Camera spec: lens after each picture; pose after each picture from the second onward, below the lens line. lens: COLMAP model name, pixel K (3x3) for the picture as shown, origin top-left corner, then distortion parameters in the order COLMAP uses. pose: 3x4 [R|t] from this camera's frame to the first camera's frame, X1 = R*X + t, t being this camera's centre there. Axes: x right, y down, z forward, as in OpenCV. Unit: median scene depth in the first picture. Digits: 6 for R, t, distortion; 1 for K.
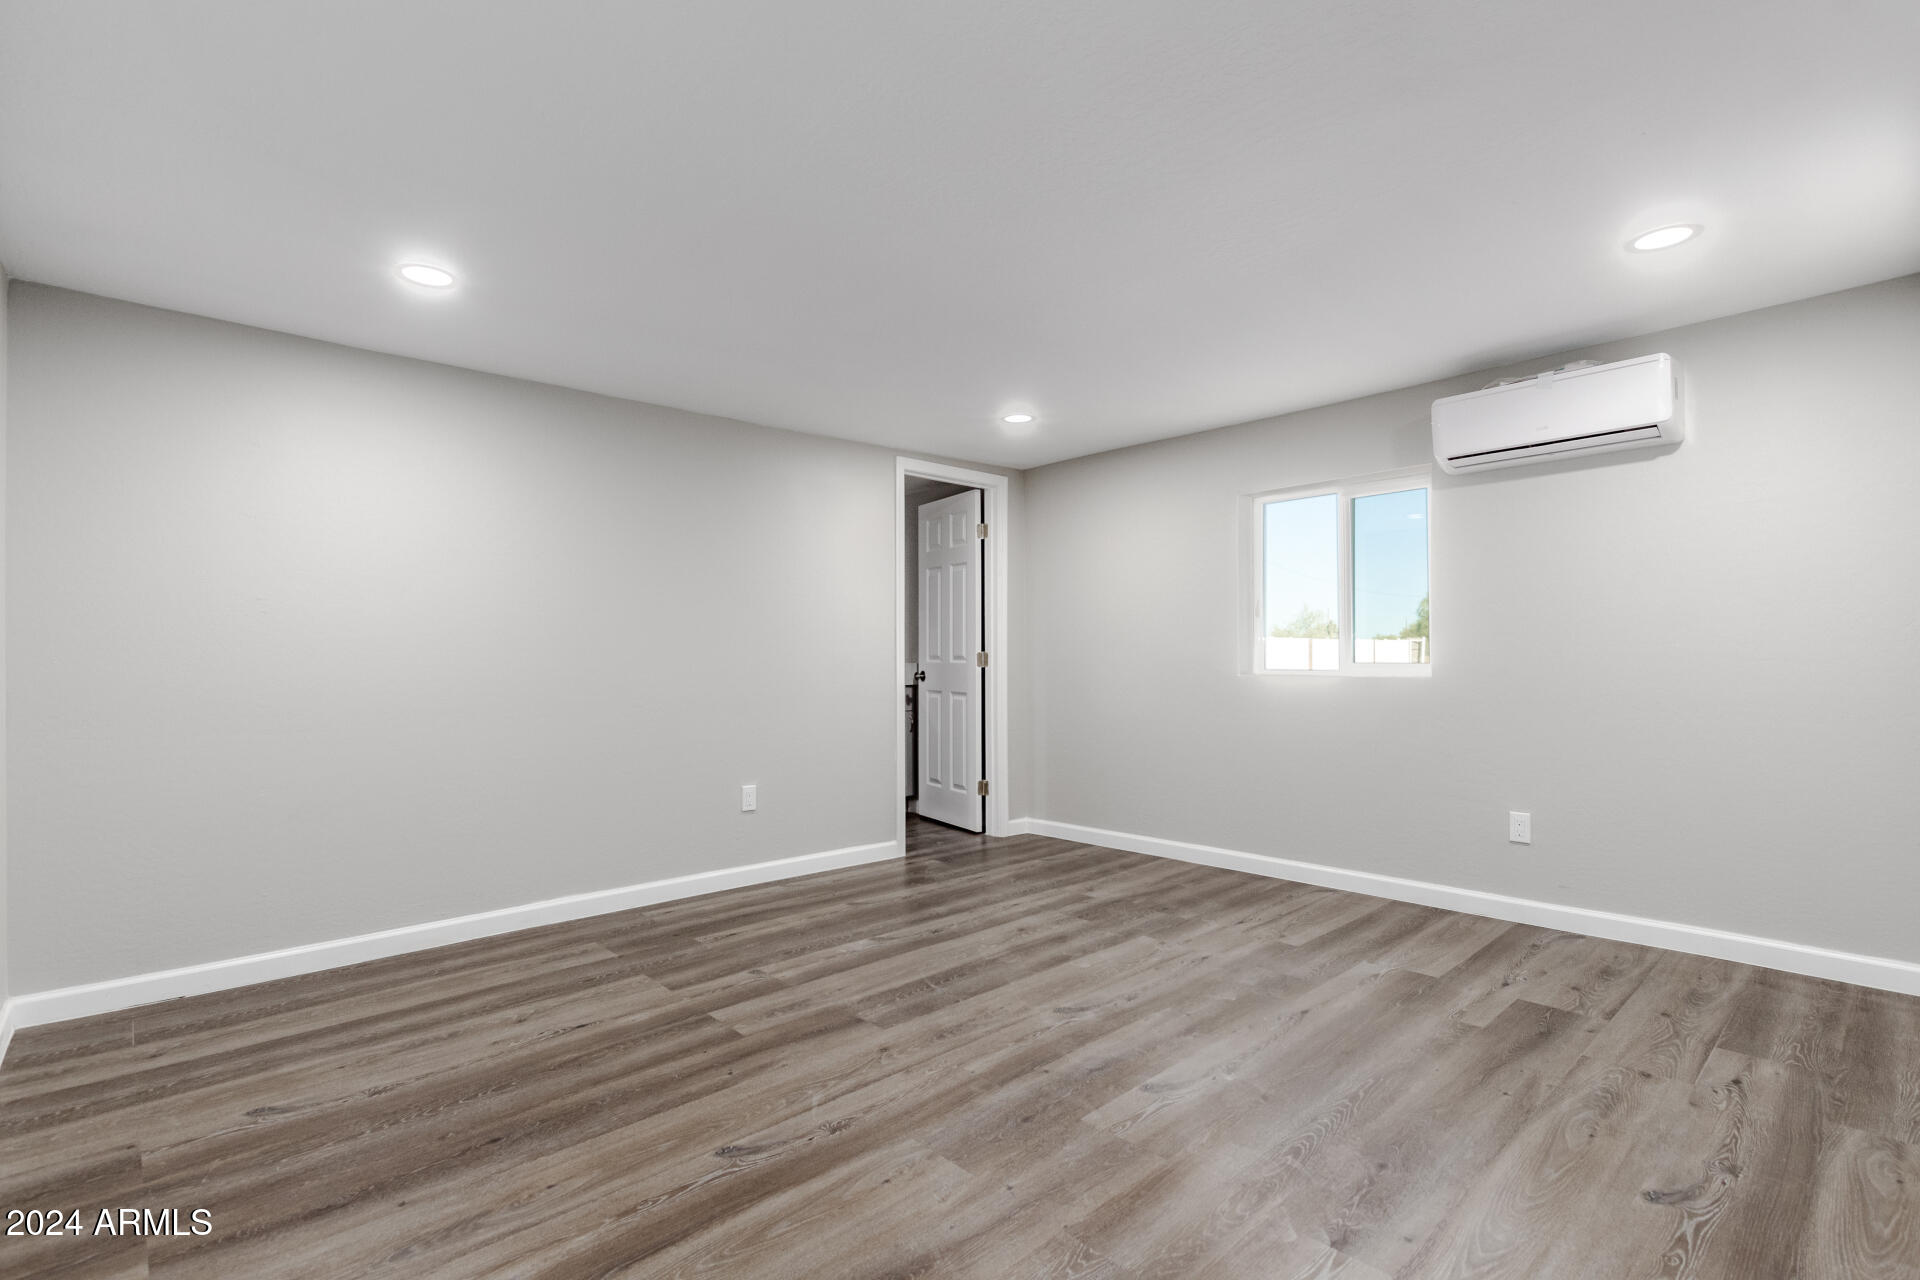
lens RADIAL K [[894.6, 0, 951.5], [0, 894.6, 645.0], [0, 0, 1]] dist [0.007281, -0.001275]
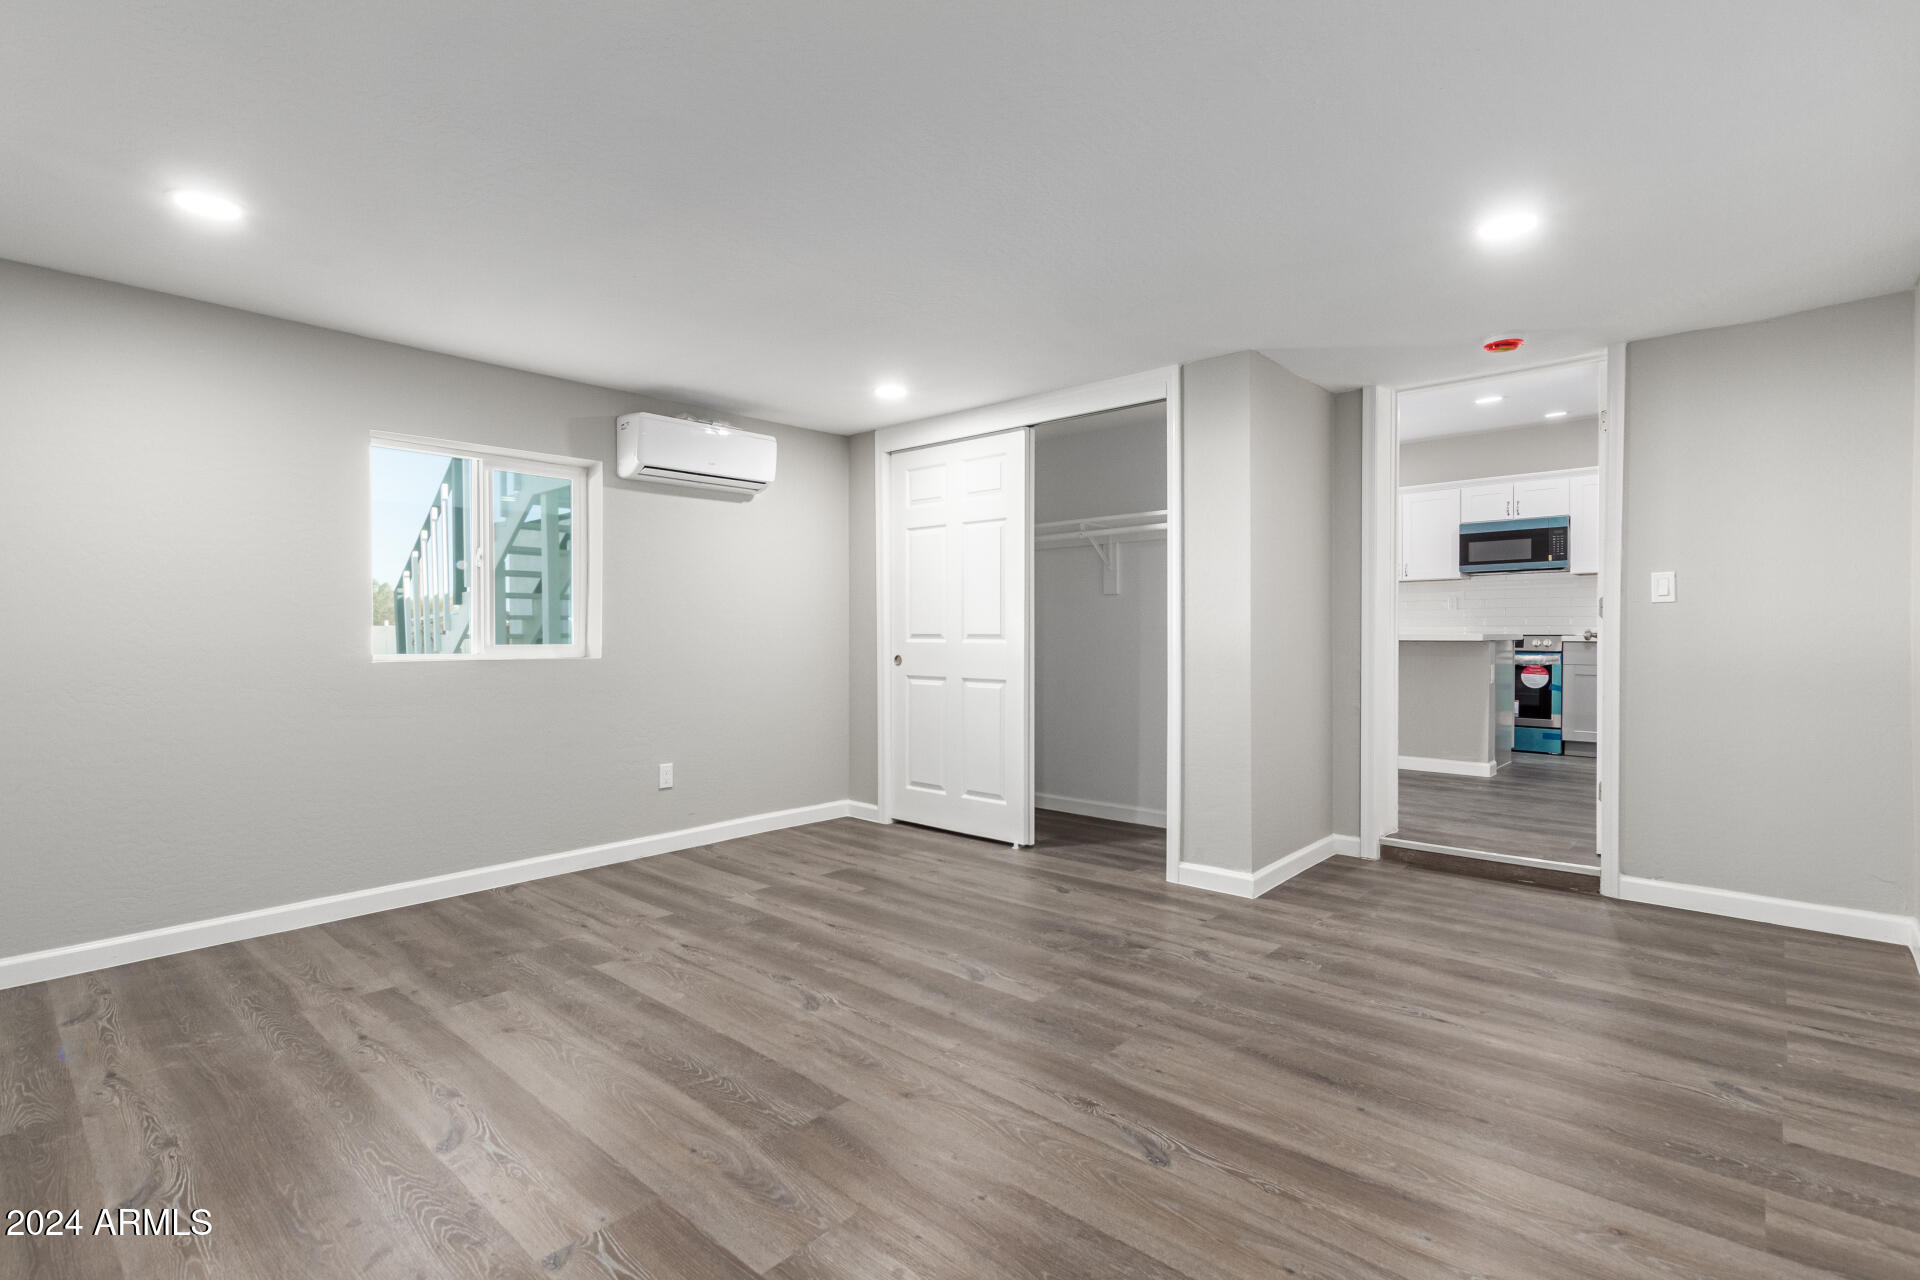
lens RADIAL K [[894.6, 0, 951.8], [0, 894.6, 644.1], [0, 0, 1]] dist [0.007281, -0.001275]
pose [[-0.082666, -0.002645, 0.996574, -0.702326], [-0.007254, 0.999972, 0.002052, 0.016047], [-0.996551, -0.007059, -0.082683, 0.781934]]
